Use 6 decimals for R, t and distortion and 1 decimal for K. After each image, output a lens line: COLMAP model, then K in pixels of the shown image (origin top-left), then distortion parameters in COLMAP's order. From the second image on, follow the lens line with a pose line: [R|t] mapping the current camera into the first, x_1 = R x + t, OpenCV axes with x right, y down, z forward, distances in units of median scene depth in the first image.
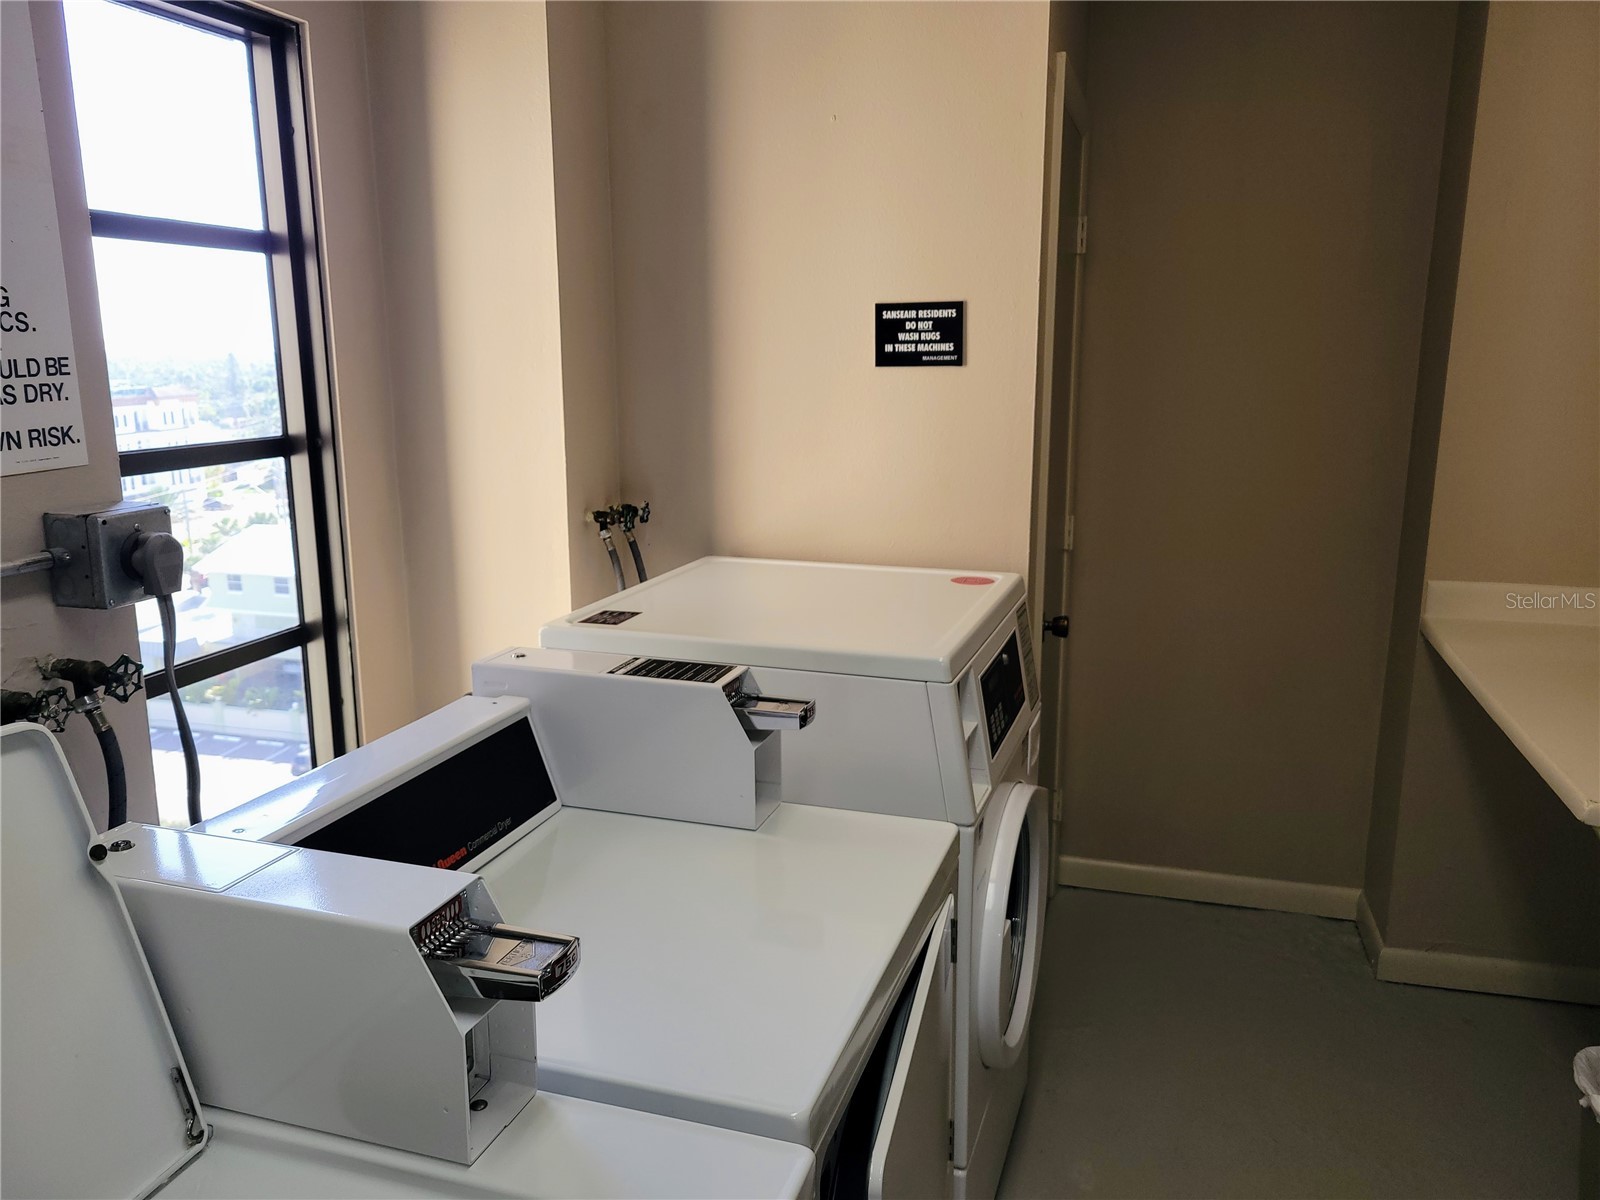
lens RADIAL K [[1207.6, 0, 801.2], [0, 1207.6, 597.7], [0, 0, 1]] dist [0.050939, -0.034438]
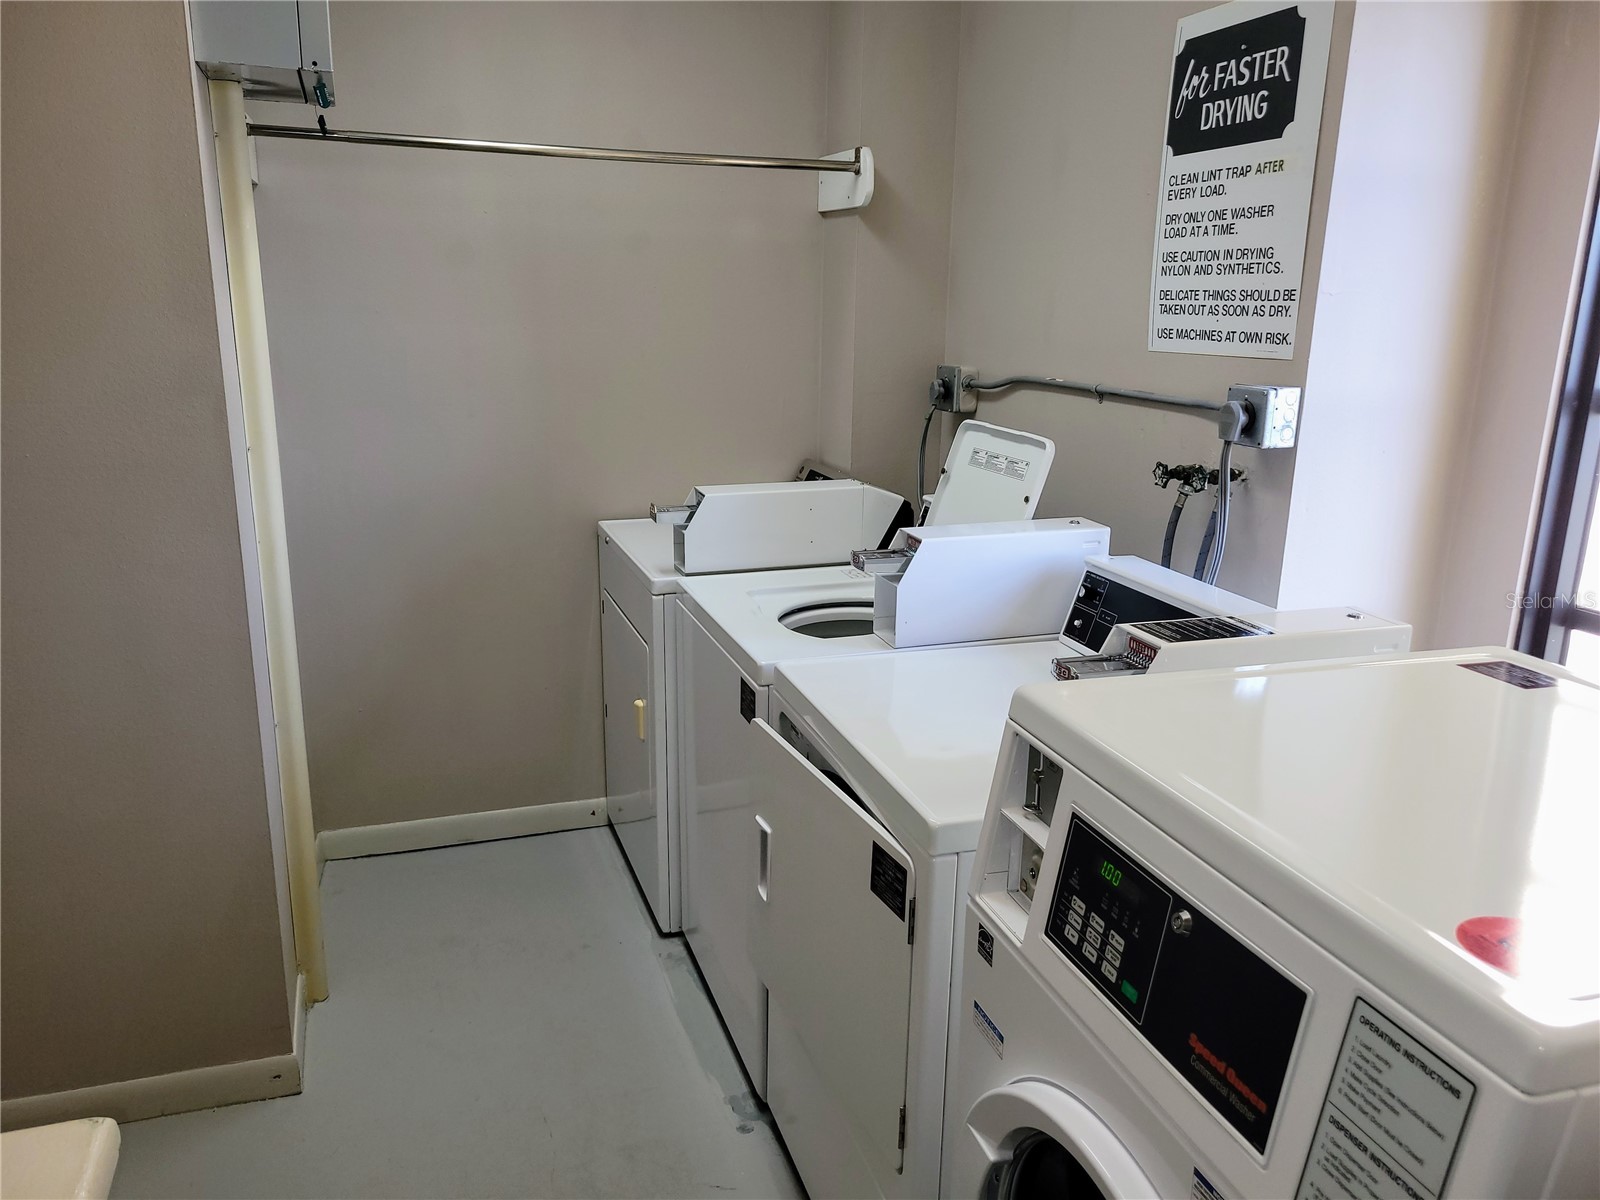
lens RADIAL K [[1207.6, 0, 800.0], [0, 1207.6, 599.8], [0, 0, 1]] dist [0.050939, -0.034438]
pose [[-0.797880, 0.145532, -0.584985, 0.907973], [-0.136073, 0.901894, 0.409966, -0.401376], [0.587257, 0.406704, -0.699800, 1.927169]]
